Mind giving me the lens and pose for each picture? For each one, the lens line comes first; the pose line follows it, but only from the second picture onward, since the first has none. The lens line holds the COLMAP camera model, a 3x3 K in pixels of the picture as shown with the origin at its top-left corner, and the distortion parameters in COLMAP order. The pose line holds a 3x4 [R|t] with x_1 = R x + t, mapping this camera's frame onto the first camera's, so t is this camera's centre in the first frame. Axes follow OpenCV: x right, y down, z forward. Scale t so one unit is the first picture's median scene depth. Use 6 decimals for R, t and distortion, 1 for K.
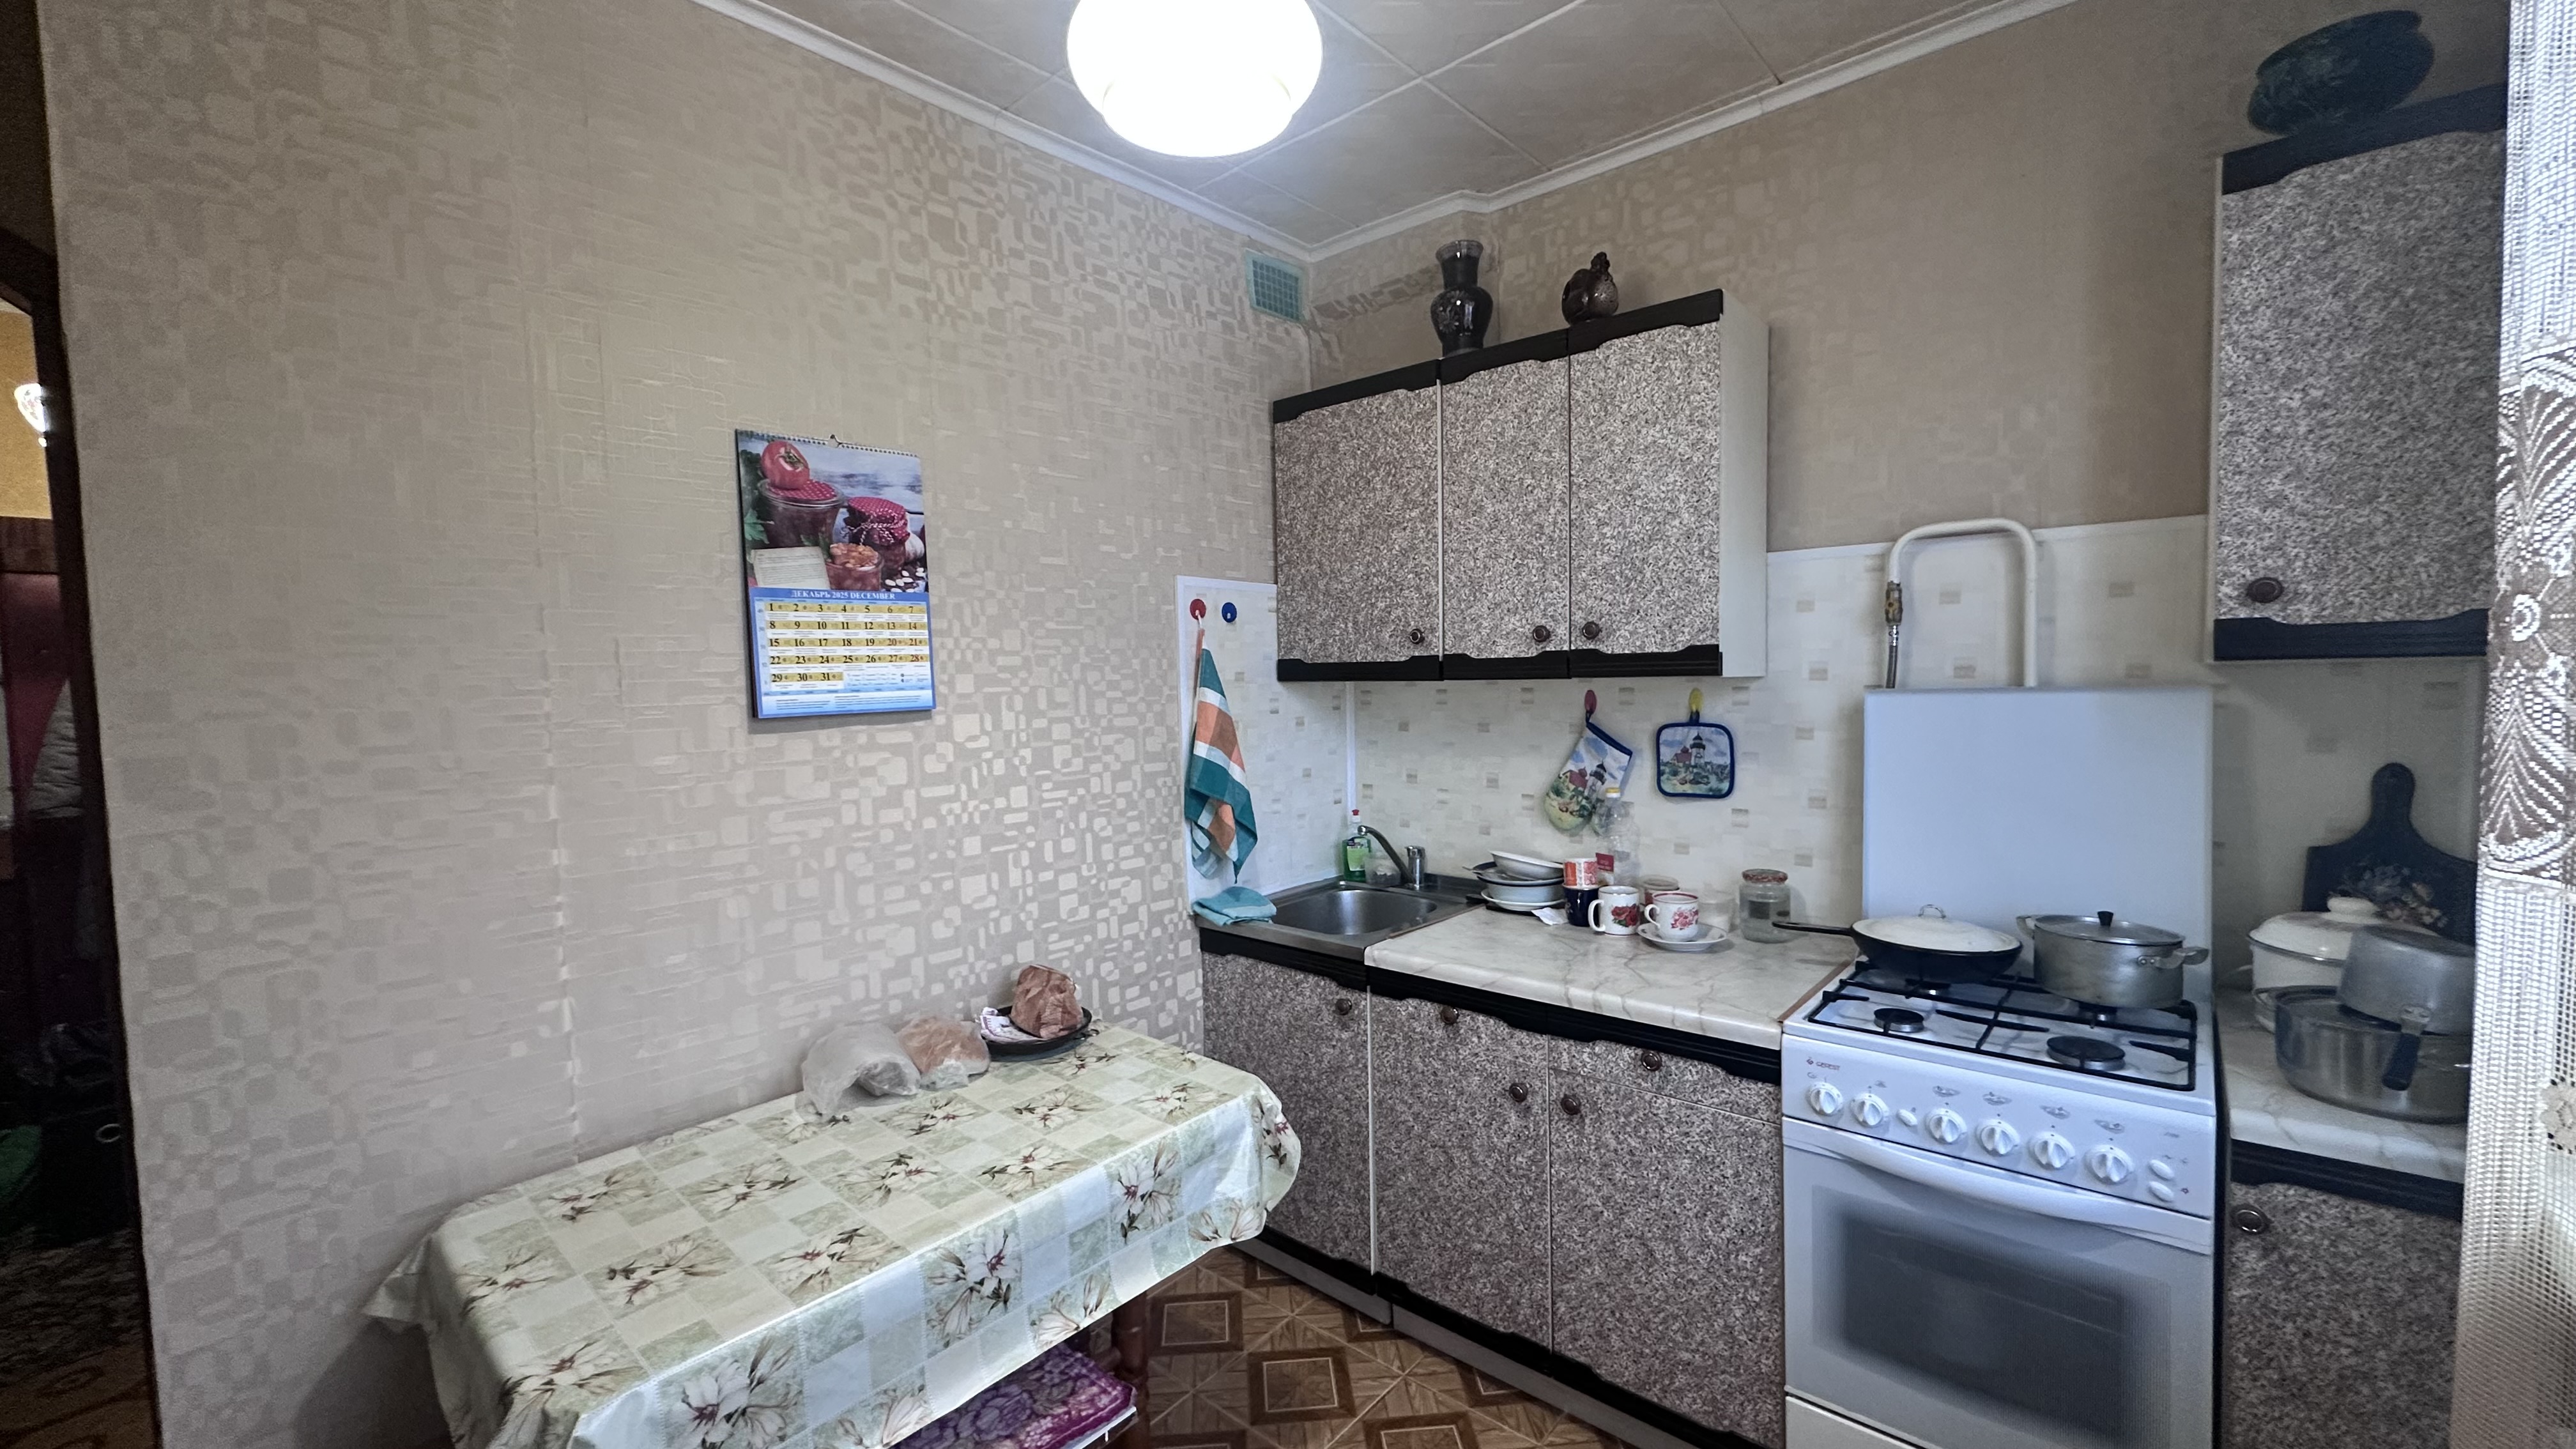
lens RADIAL K [[1027.1, 0, 1285.4], [0, 1027.1, 720.9], [0, 0, 1]] dist [-0.003723, 0.000839]
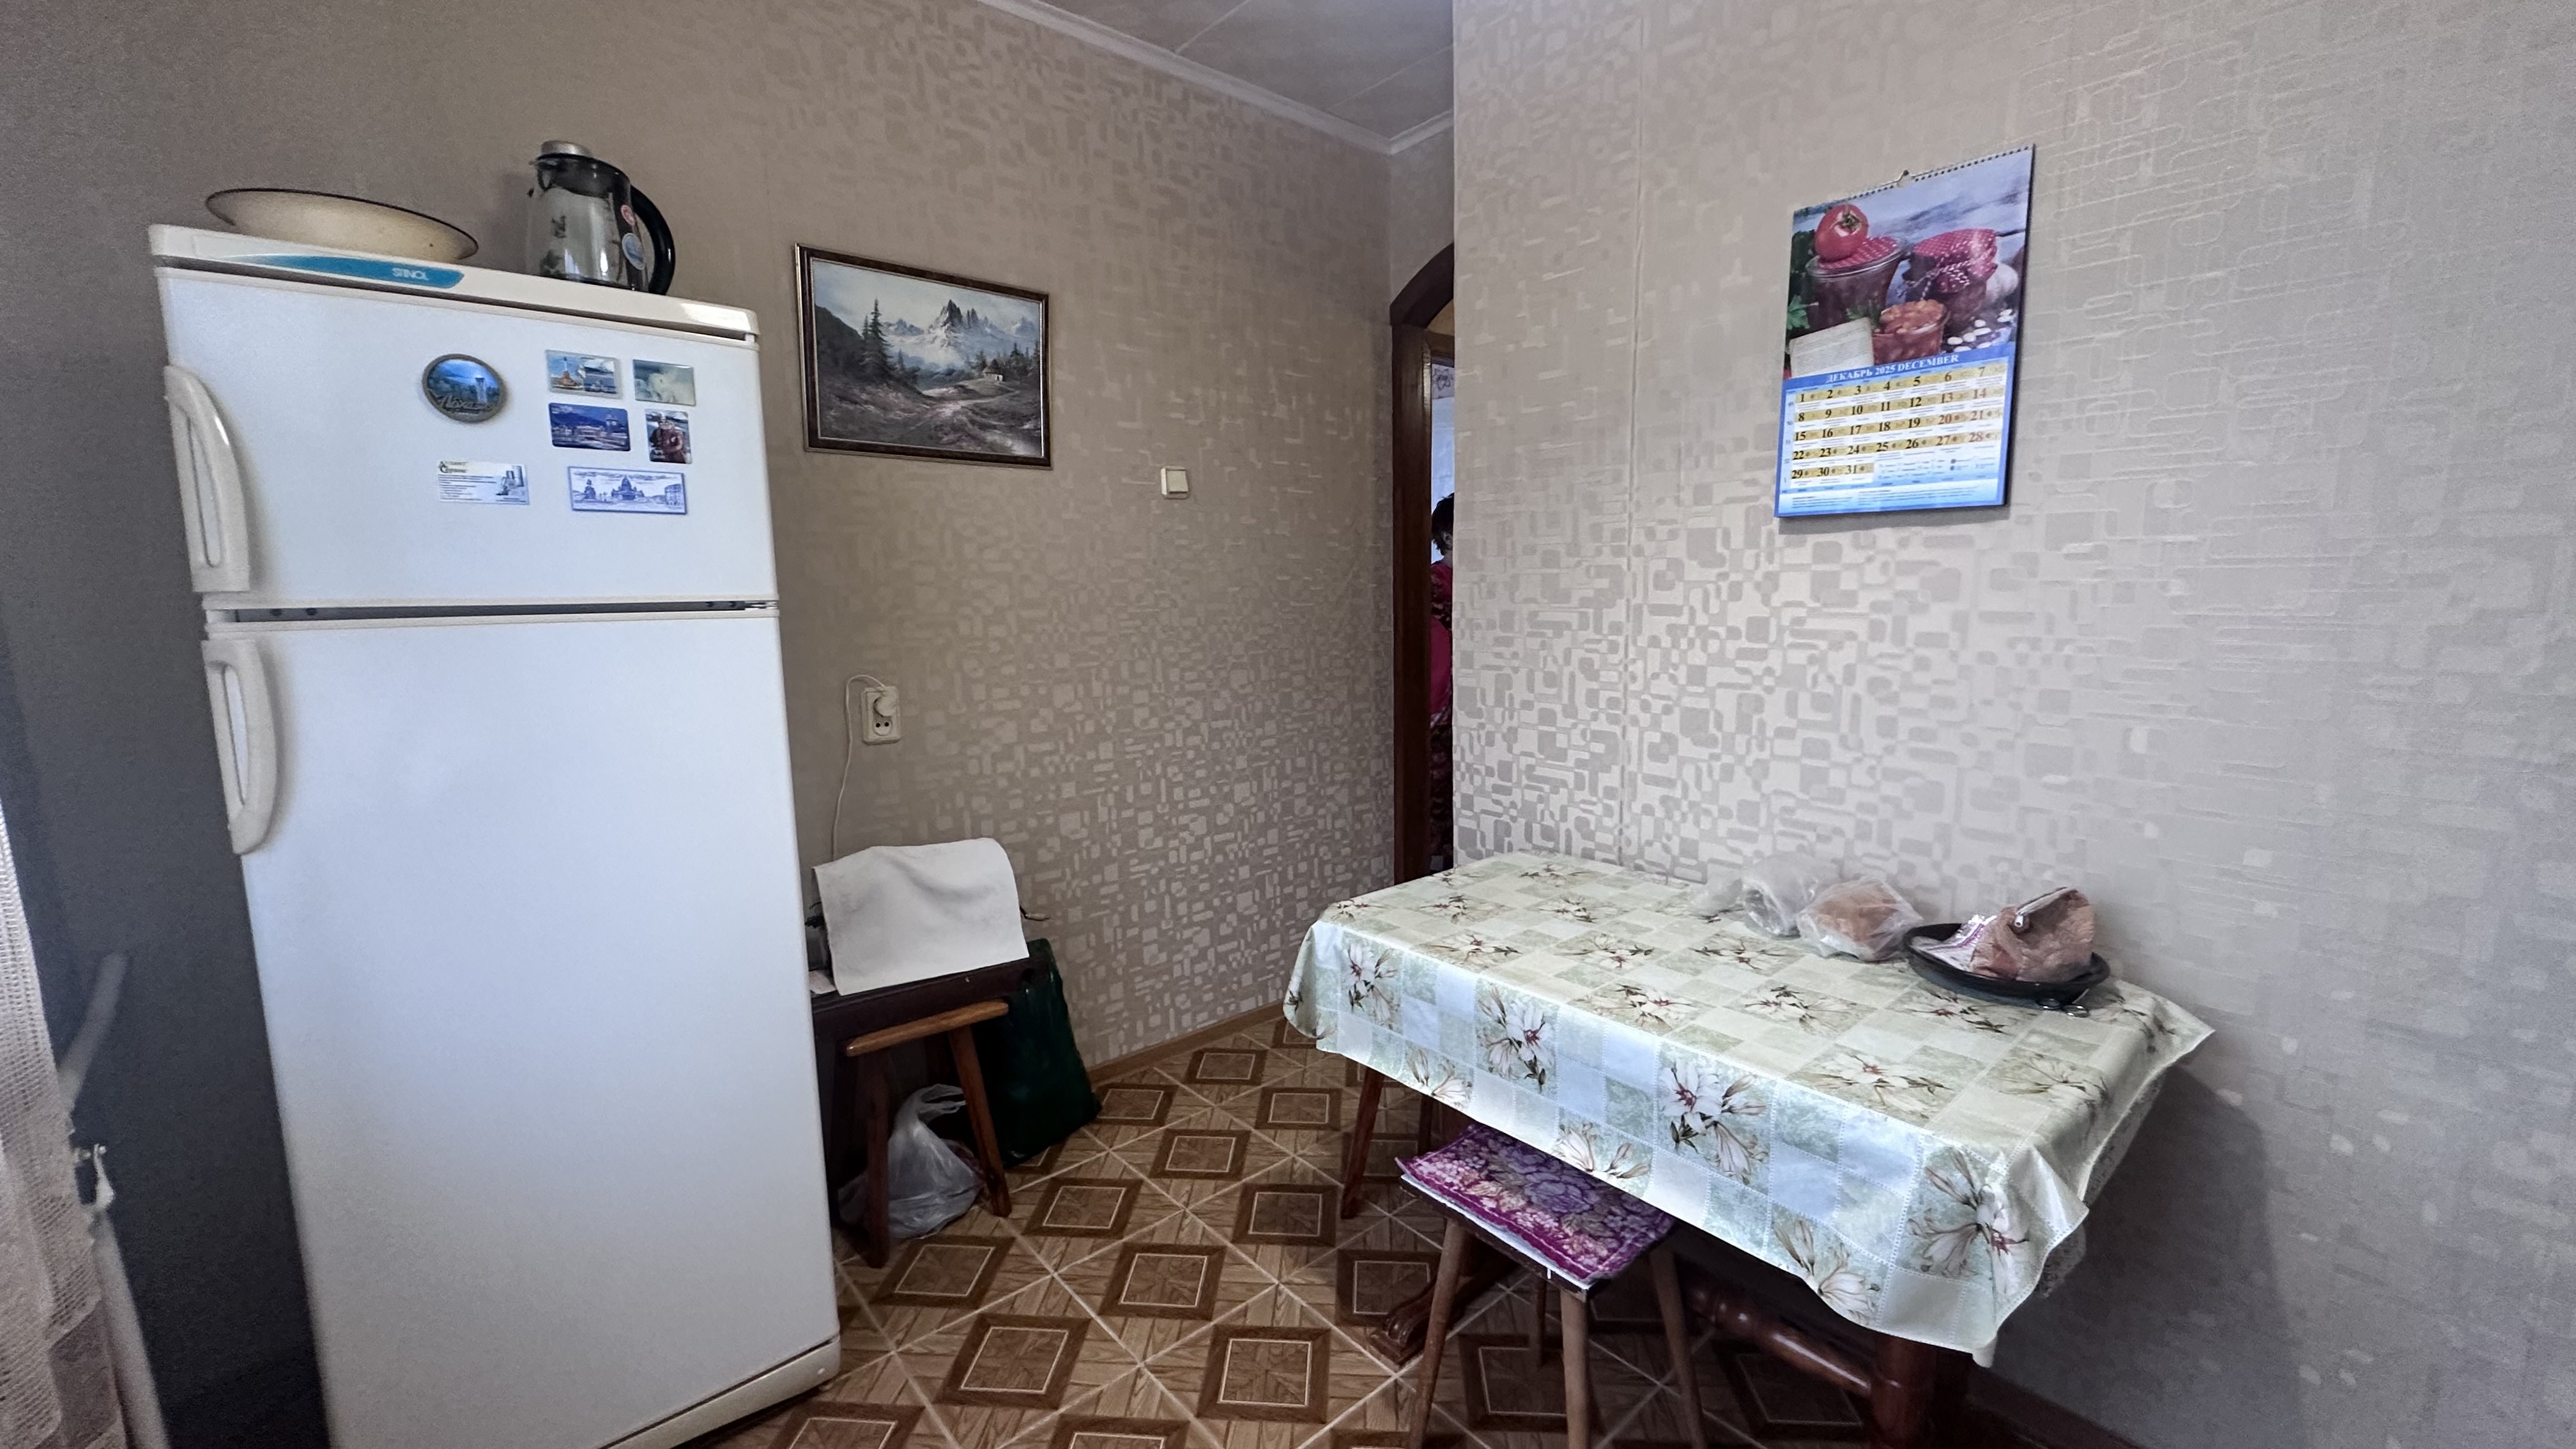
lens RADIAL K [[1027.1, 0, 1299.2], [0, 1027.1, 723.8], [0, 0, 1]] dist [-0.003723, 0.000839]
pose [[-0.134338, 0.168088, -0.976576, 0.514964], [-0.030810, 0.984324, 0.173659, 0.033795], [0.990456, 0.053417, -0.127053, 0.645883]]
